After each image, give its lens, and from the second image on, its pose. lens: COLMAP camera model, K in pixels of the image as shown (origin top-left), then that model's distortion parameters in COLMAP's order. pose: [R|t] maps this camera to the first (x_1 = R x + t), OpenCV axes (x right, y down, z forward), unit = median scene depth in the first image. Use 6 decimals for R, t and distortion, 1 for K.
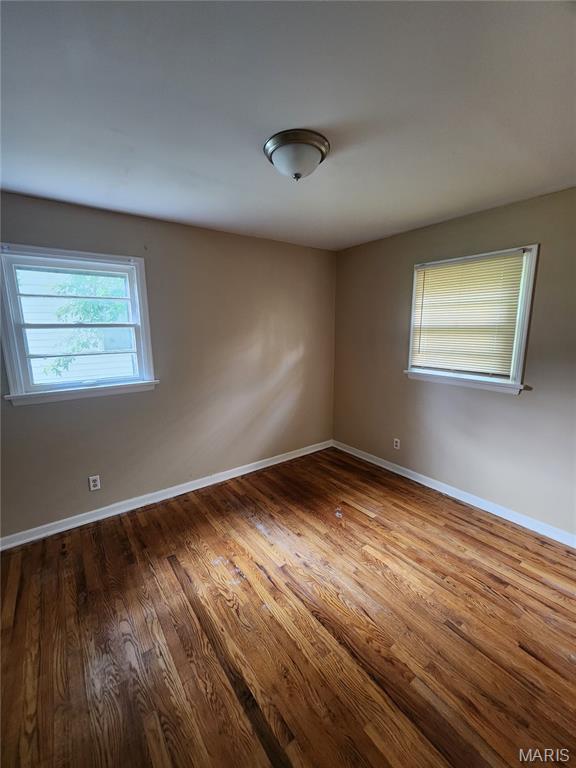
lens RADIAL K [[318.2, 0, 284.0], [0, 318.2, 384.6], [0, 0, 1]] dist [-0.001654, 0.000293]
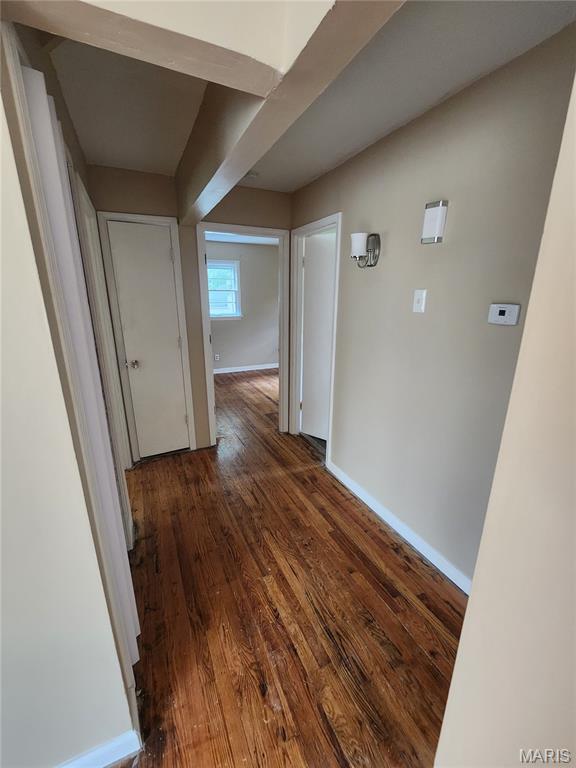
lens RADIAL K [[318.2, 0, 284.0], [0, 318.2, 384.6], [0, 0, 1]] dist [-0.001654, 0.000293]
pose [[0.981514, 0.062699, -0.180828, 0.425636], [-0.044760, 0.993814, 0.101635, 0.284163], [0.186082, -0.091662, 0.978249, -1.531618]]
